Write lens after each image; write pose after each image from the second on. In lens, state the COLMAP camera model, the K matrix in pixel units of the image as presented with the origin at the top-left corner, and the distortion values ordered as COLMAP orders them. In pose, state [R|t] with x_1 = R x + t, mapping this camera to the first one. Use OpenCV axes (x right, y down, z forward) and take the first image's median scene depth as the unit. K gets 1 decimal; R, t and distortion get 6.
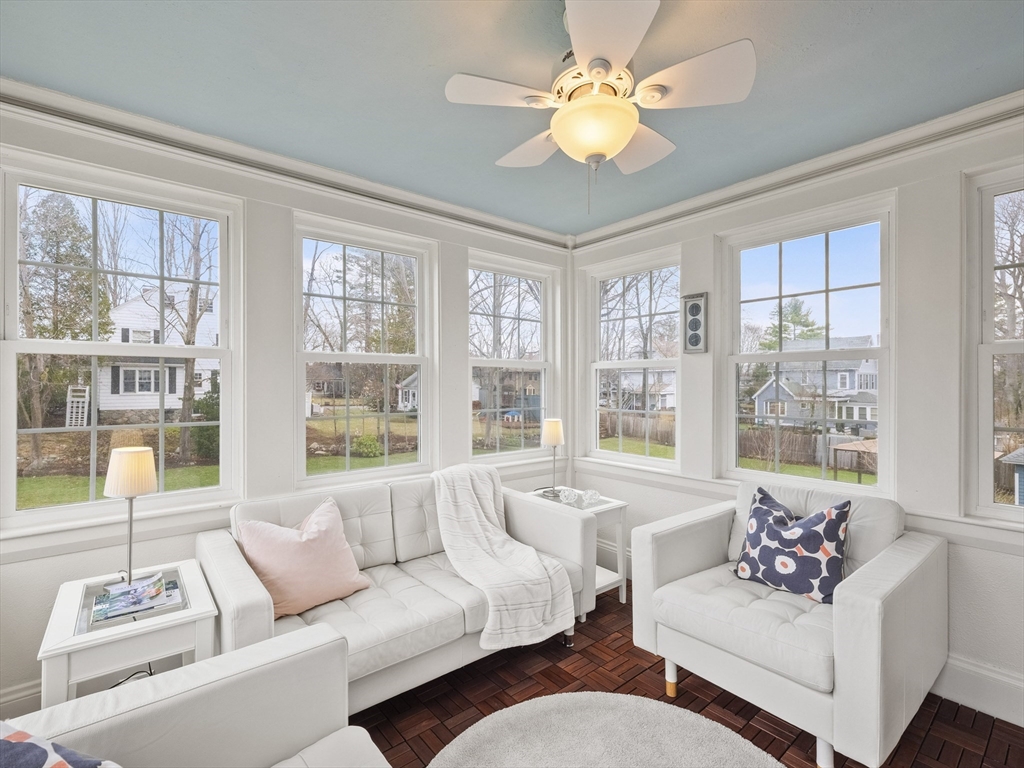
lens RADIAL K [[475.5, 0, 505.9], [0, 475.5, 382.5], [0, 0, 1]] dist [-0.001786, -0.000089]
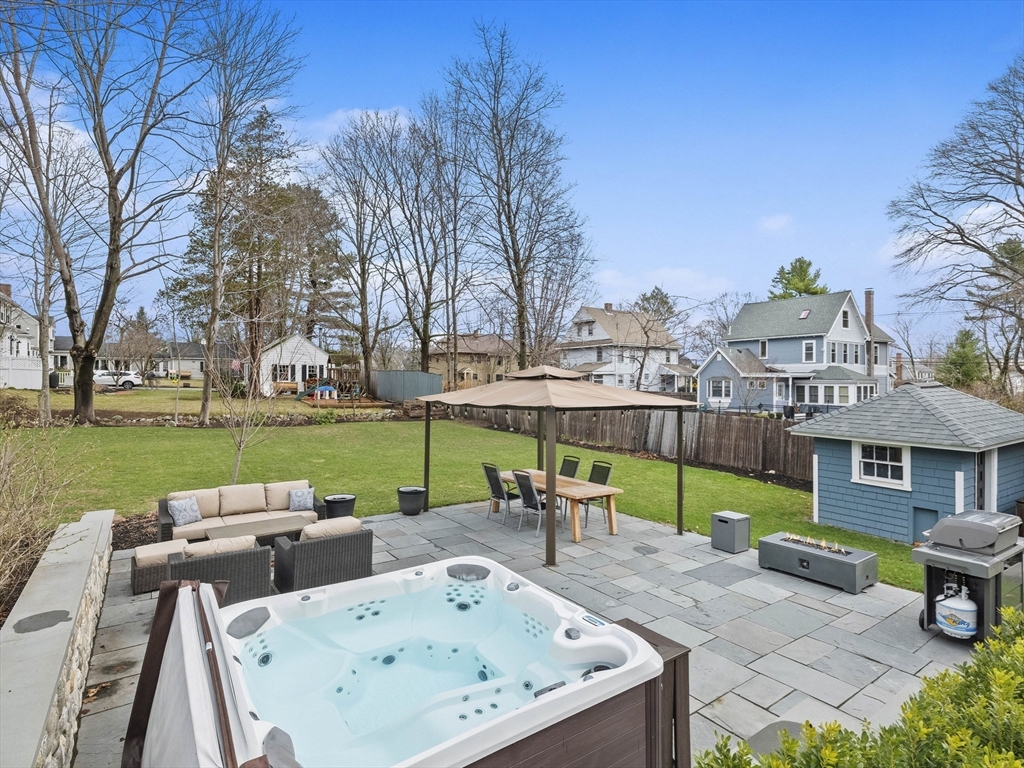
lens RADIAL K [[526.8, 0, 511.1], [0, 526.8, 382.6], [0, 0, 1]] dist [-0.001505, -0.000098]
pose [[0.997130, 0.002985, -0.075643, 0.310211], [-0.002698, 0.999989, 0.003893, 0.042863], [0.075654, -0.003678, 0.997127, 0.147868]]
